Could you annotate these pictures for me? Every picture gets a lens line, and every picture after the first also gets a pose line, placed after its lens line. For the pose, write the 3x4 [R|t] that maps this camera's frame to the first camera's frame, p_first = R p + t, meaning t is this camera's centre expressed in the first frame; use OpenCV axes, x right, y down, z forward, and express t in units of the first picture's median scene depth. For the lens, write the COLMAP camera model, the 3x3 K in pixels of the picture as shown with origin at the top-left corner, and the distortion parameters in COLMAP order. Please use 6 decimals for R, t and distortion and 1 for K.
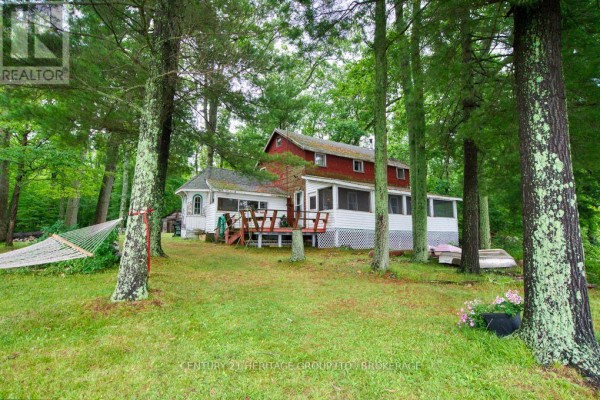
lens RADIAL K [[325.4, 0, 300.0], [0, 325.4, 200.0], [0, 0, 1]] dist [-0.028905, -0.000050]
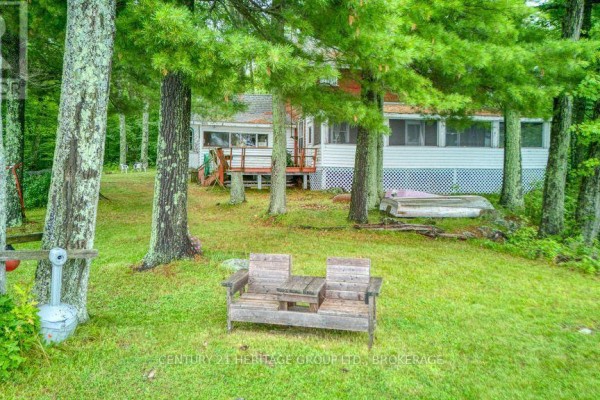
lens RADIAL K [[483.4, 0, 300.0], [0, 483.4, 200.0], [0, 0, 1]] dist [0.007031, 0.003096]
pose [[0.962798, 0.015119, -0.269801, 0.389184], [0.031690, 0.985227, 0.168296, -0.040883], [0.268359, -0.170585, 0.948095, -0.208170]]
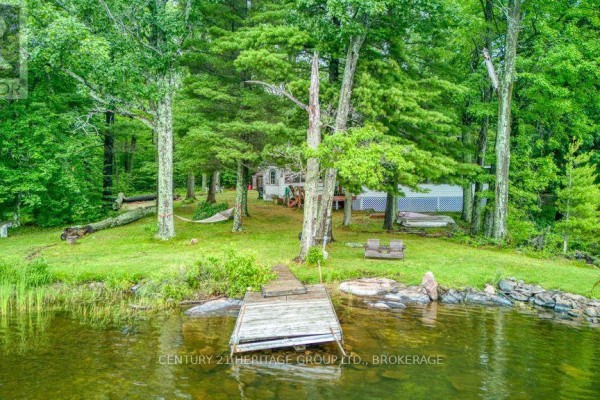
lens RADIAL K [[428.6, 0, 300.0], [0, 428.6, 200.0], [0, 0, 1]] dist [-0.001911, -0.000282]
pose [[0.955179, 0.008582, -0.295904, 0.414357], [0.037457, 0.988042, 0.149568, -0.193006], [0.293649, -0.153948, 0.943435, -0.872157]]
